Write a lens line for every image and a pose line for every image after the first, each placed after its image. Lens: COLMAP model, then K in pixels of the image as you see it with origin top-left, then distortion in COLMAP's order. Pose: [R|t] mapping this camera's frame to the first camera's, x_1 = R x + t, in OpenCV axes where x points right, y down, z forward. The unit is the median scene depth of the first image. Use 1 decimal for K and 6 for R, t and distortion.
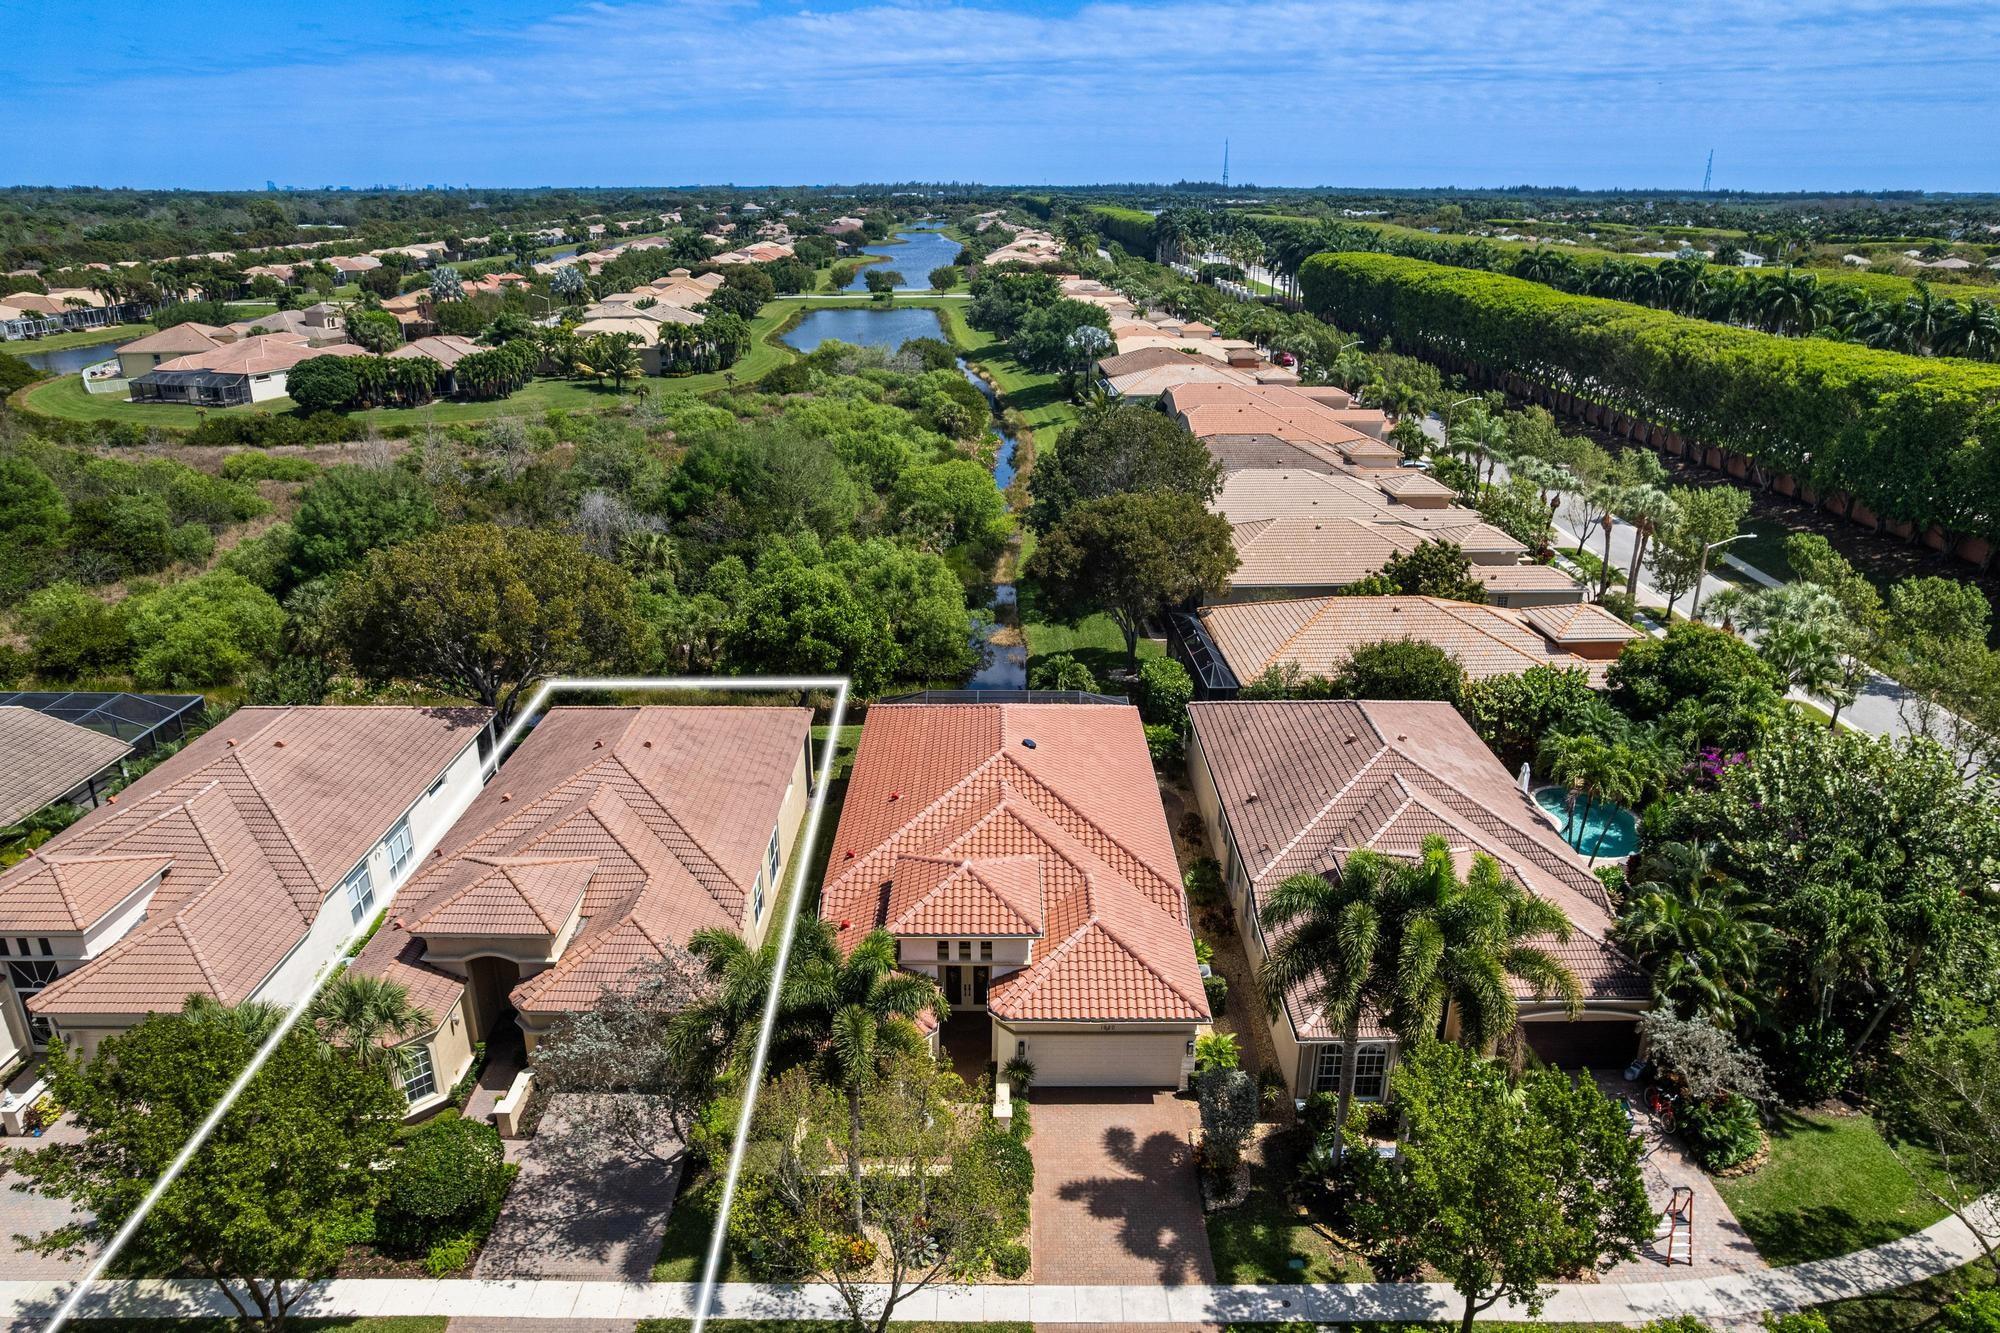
lens RADIAL K [[1306.2, 0, 1000.0], [0, 1306.2, 666.5], [0, 0, 1]] dist [-0.087452, 0.085744]
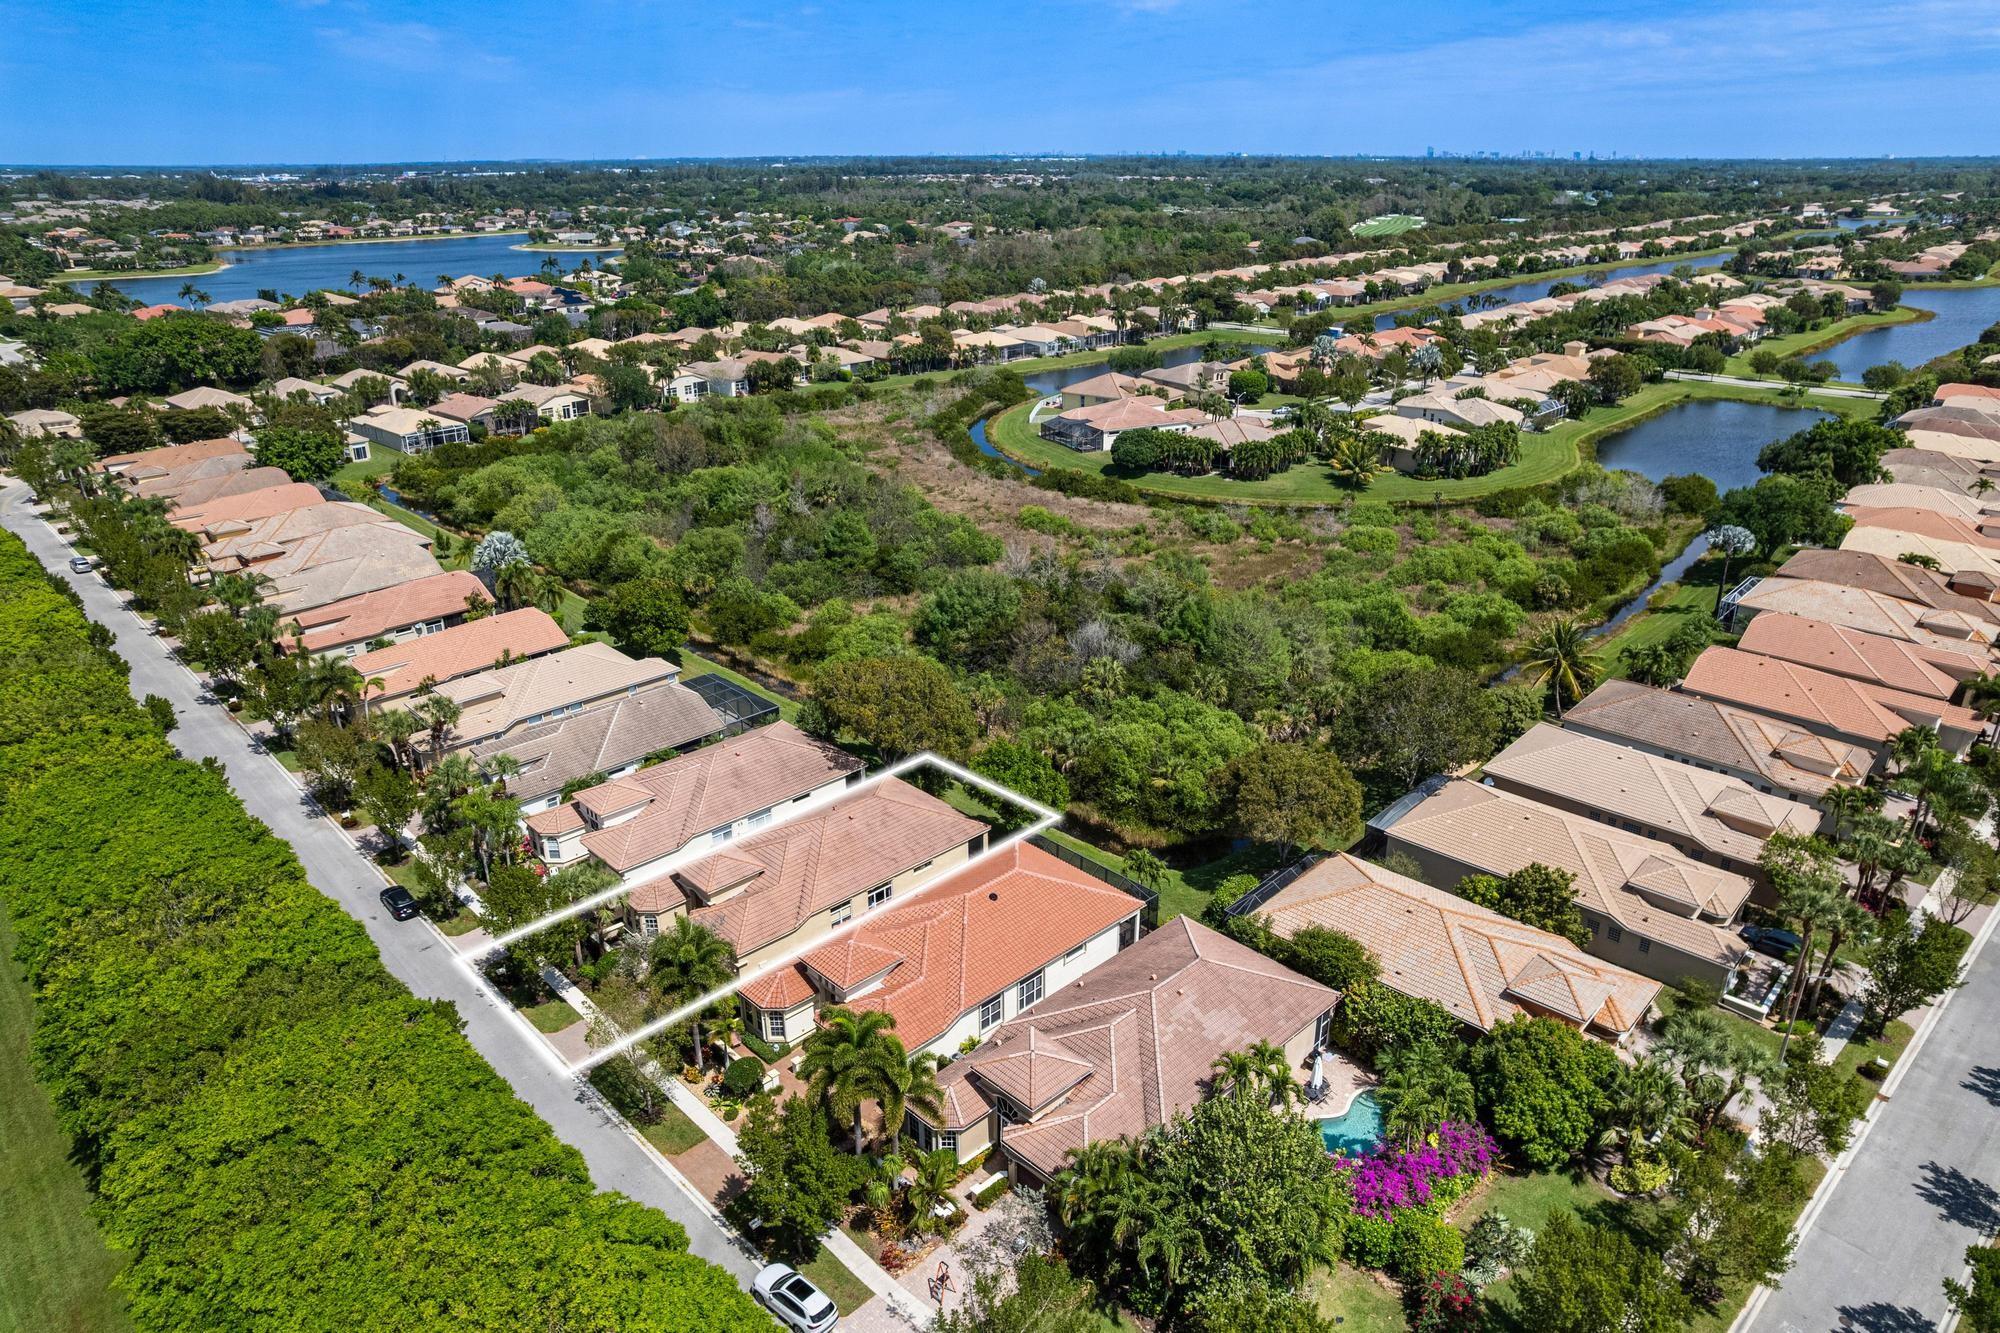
lens RADIAL K [[1278.5, 0, 1000.1], [0, 1278.5, 675.3], [0, 0, 1]] dist [-0.078795, 0.072180]
pose [[0.697339, 0.271291, -0.663415, 0.901799], [-0.245873, 0.959979, 0.134119, -0.379207], [0.673249, 0.069589, 0.736134, -0.187481]]
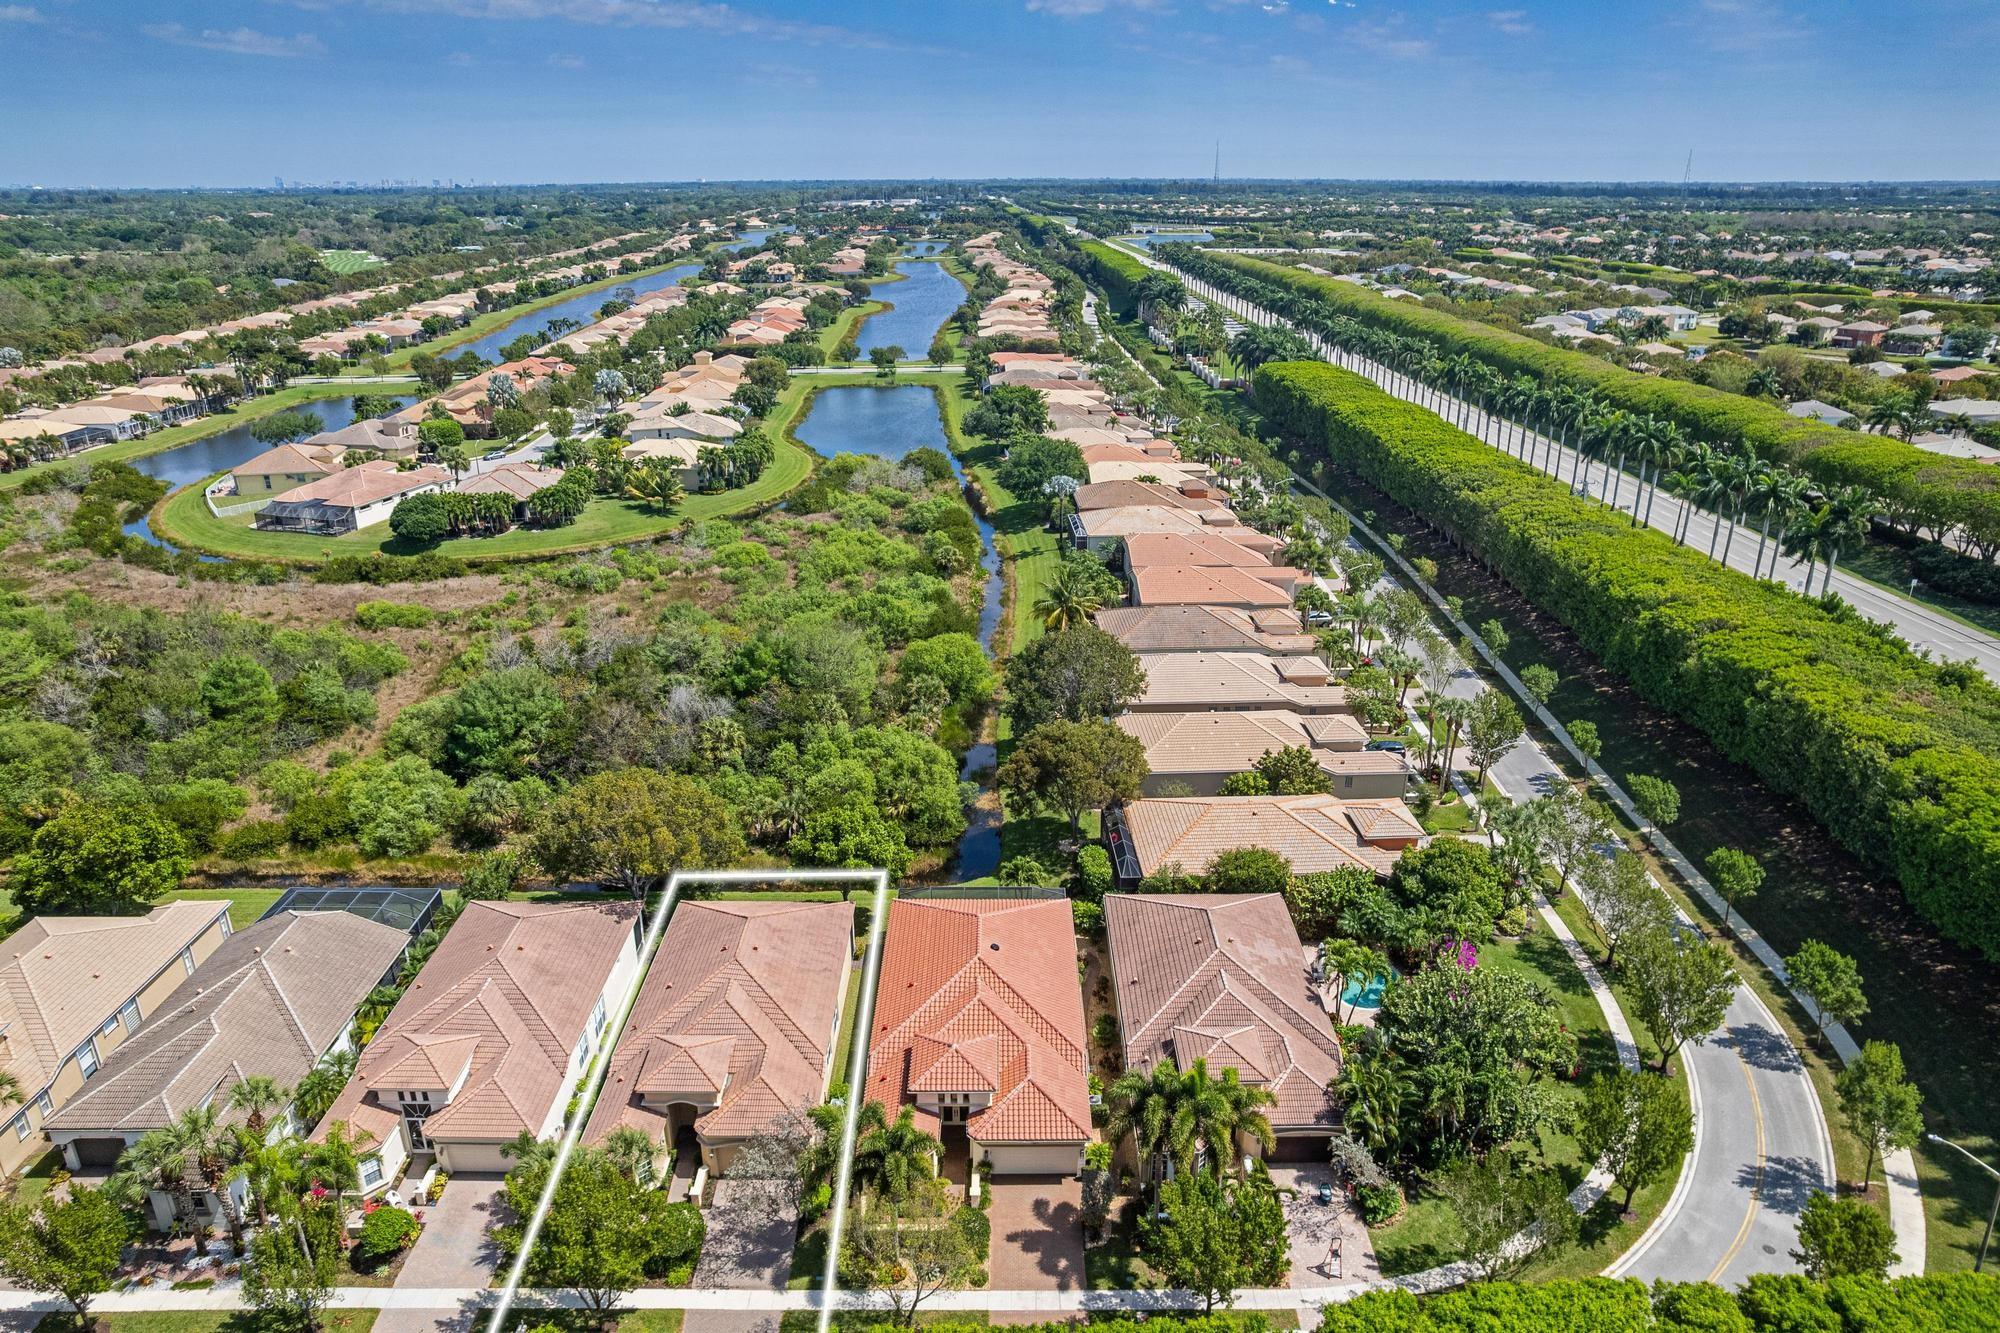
lens RADIAL K [[1278.5, 0, 1000.1], [0, 1278.5, 675.3], [0, 0, 1]] dist [-0.078795, 0.072180]
pose [[0.999989, -0.004722, 0.000778, 0.025365], [0.004705, 0.999781, 0.020389, -0.267426], [-0.000874, -0.020385, 0.999792, -0.483921]]
